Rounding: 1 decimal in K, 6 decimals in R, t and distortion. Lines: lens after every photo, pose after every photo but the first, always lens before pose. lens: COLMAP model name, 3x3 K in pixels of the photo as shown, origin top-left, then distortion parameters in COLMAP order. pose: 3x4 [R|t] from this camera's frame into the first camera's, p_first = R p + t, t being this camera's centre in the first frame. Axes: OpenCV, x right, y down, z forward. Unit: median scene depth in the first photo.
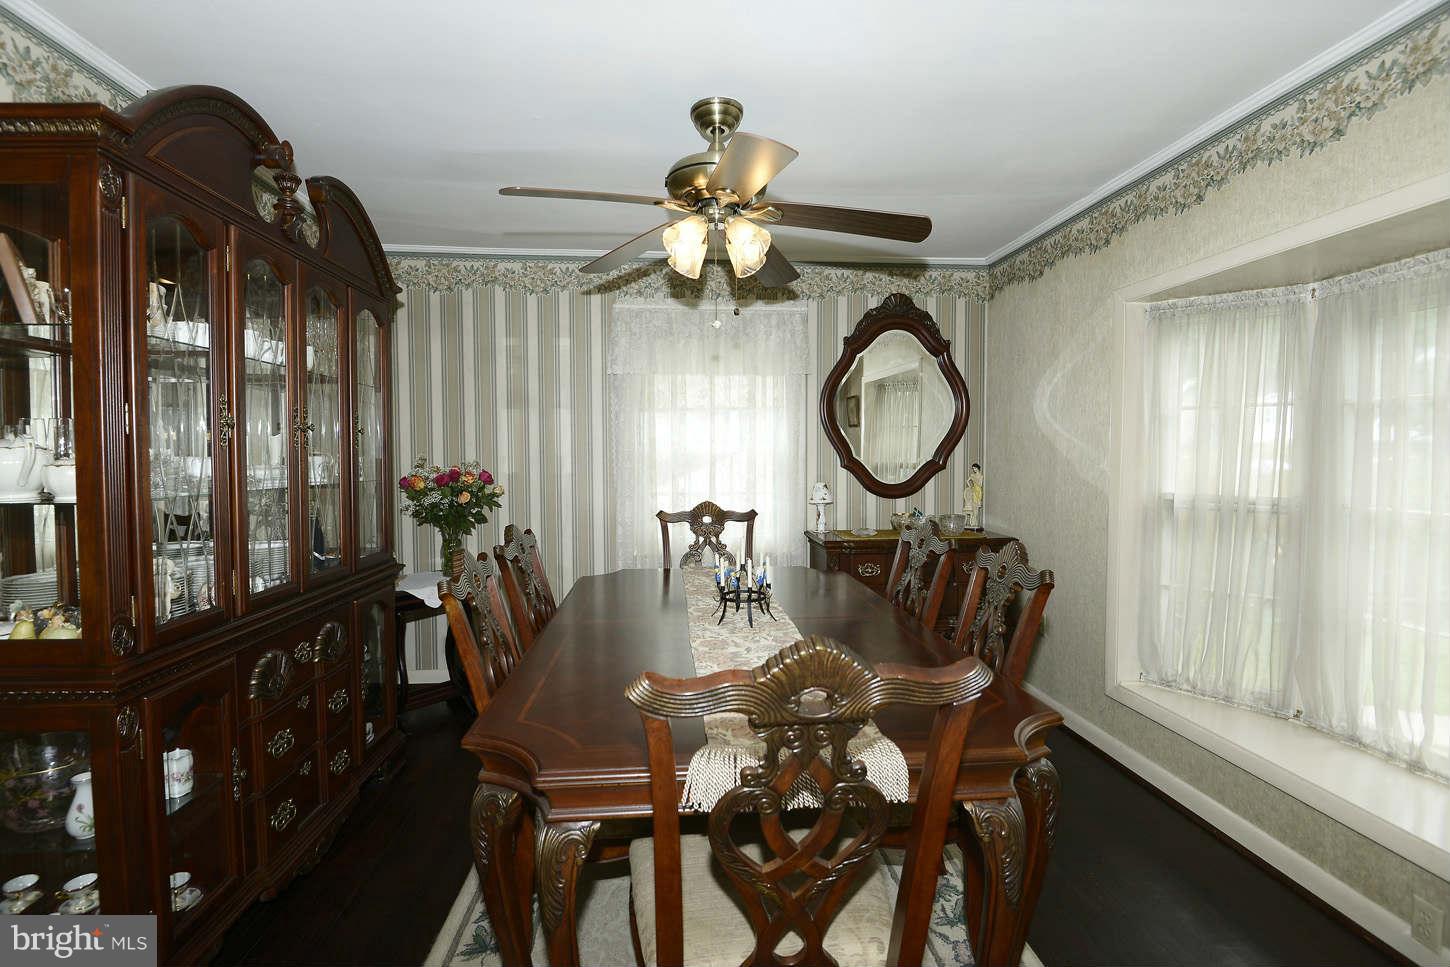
lens RADIAL K [[707.9, 0, 755.4], [0, 707.9, 479.7], [0, 0, 1]] dist [-0.001988, -0.006049]
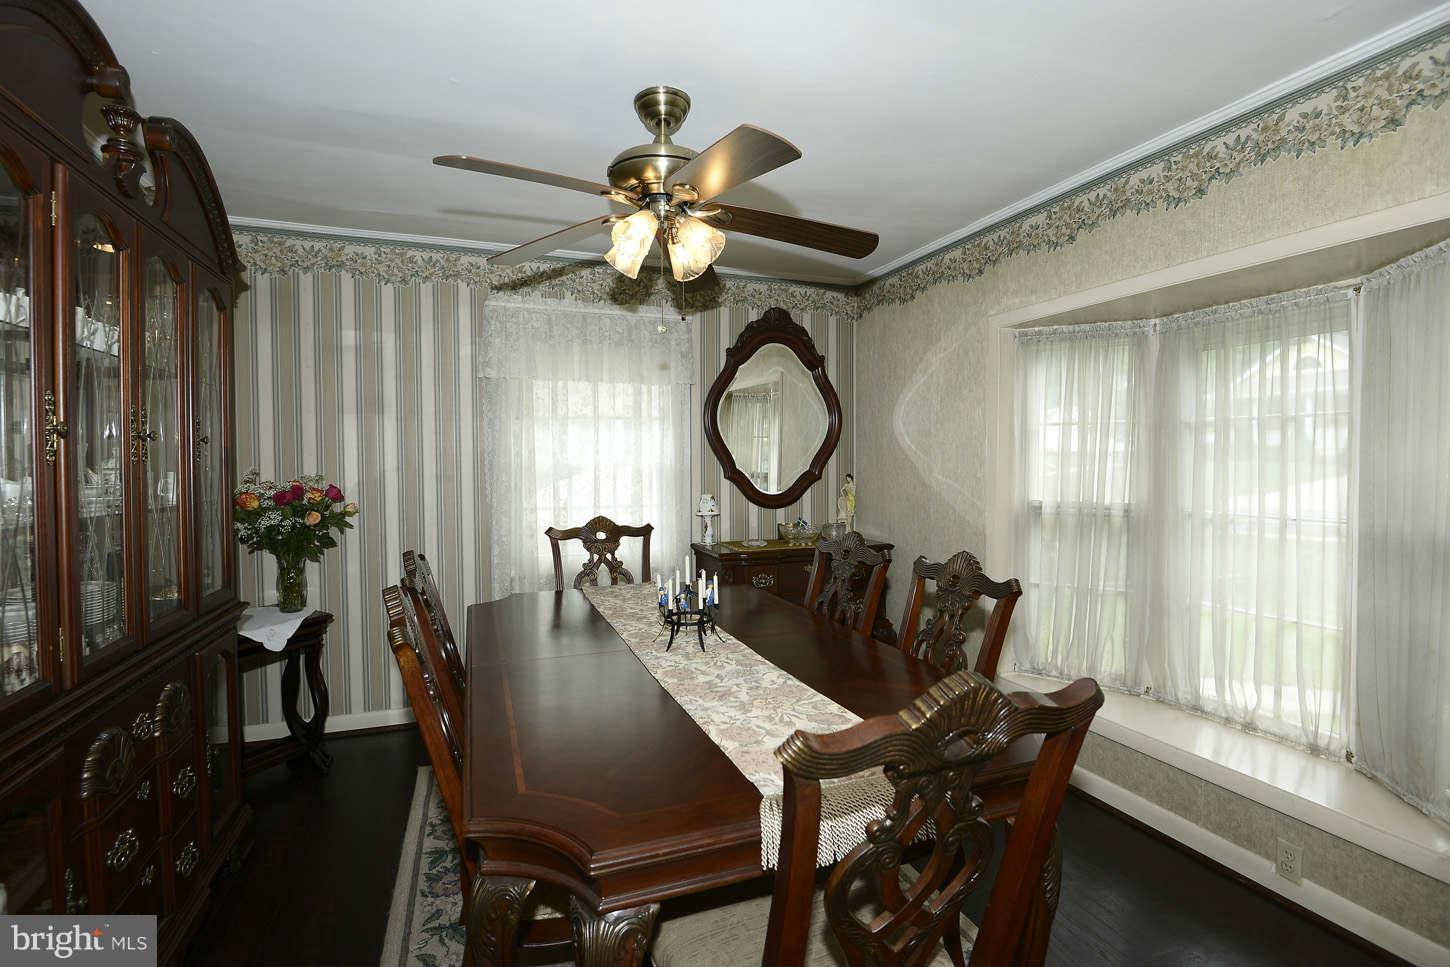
lens RADIAL K [[689.7, 0, 729.7], [0, 689.7, 480.5], [0, 0, 1]] dist [0.001384, -0.010930]
pose [[0.963636, -0.008356, 0.267089, -0.180835], [0.010664, 0.999917, -0.007192, -0.010336], [-0.267007, 0.009779, 0.963645, 0.085537]]
